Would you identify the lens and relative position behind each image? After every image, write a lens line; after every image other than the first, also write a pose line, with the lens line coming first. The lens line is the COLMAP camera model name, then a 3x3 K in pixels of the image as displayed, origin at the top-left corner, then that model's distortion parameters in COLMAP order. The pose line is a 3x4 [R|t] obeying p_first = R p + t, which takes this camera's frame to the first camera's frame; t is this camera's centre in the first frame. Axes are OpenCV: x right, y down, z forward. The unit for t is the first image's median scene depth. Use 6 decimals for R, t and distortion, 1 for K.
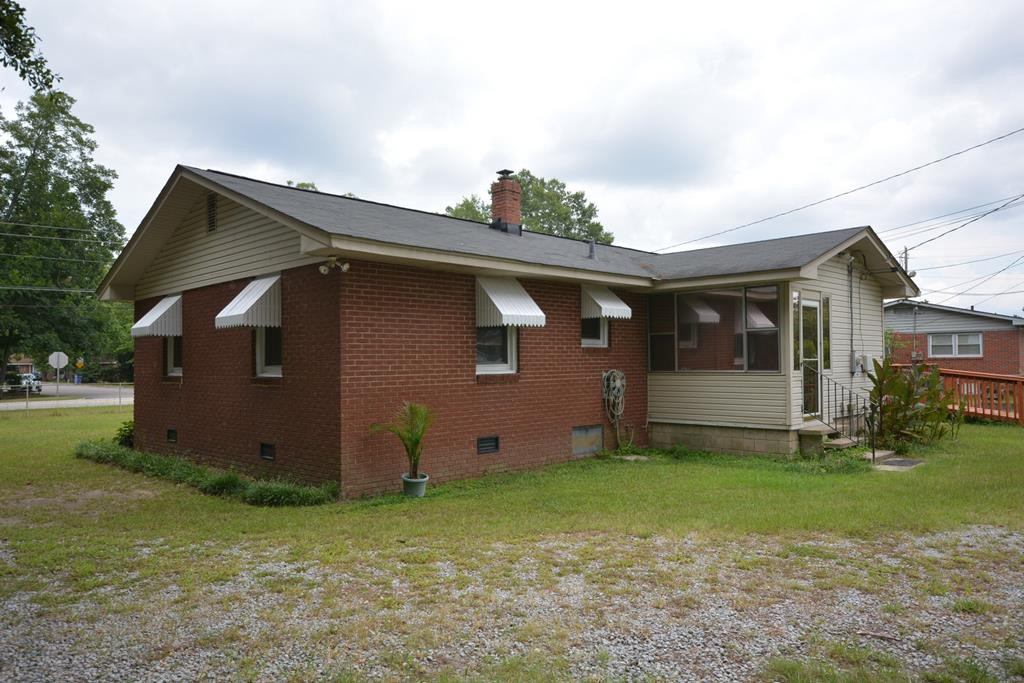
lens RADIAL K [[702.8, 0, 512.0], [0, 702.8, 341.5], [0, 0, 1]] dist [-0.000759, -0.000539]
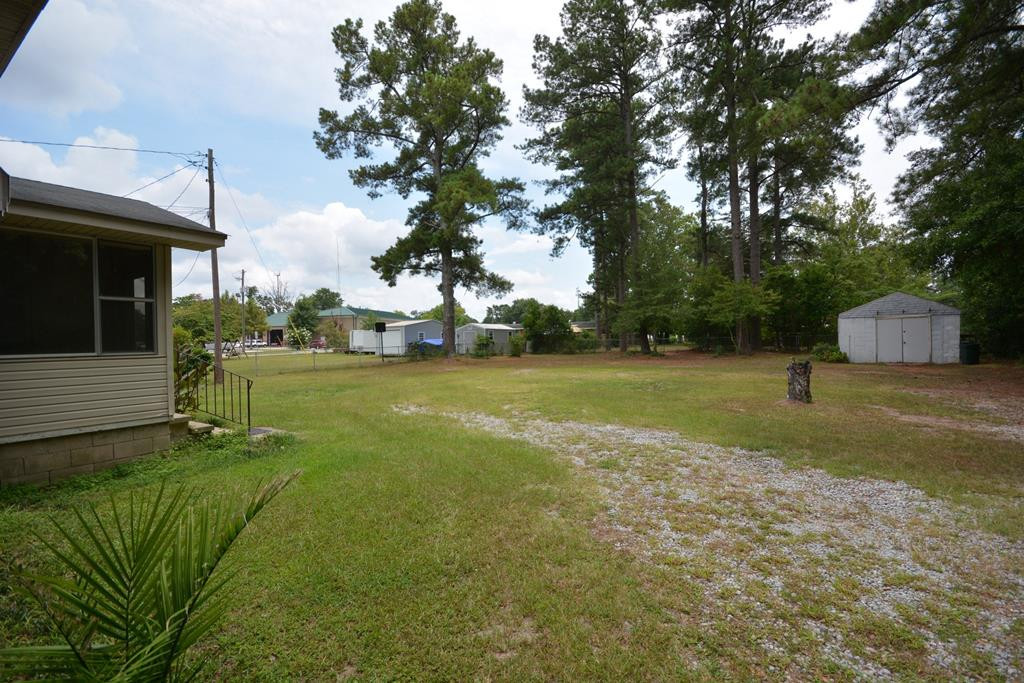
lens RADIAL K [[451.6, 0, 512.0], [0, 451.6, 341.5], [0, 0, 1]] dist [-0.000581, -0.007603]
pose [[-0.192902, 0.006788, 0.981195, -0.462858], [-0.006146, 0.999948, -0.008126, 0.063702], [-0.981199, -0.007598, -0.192850, 1.441368]]
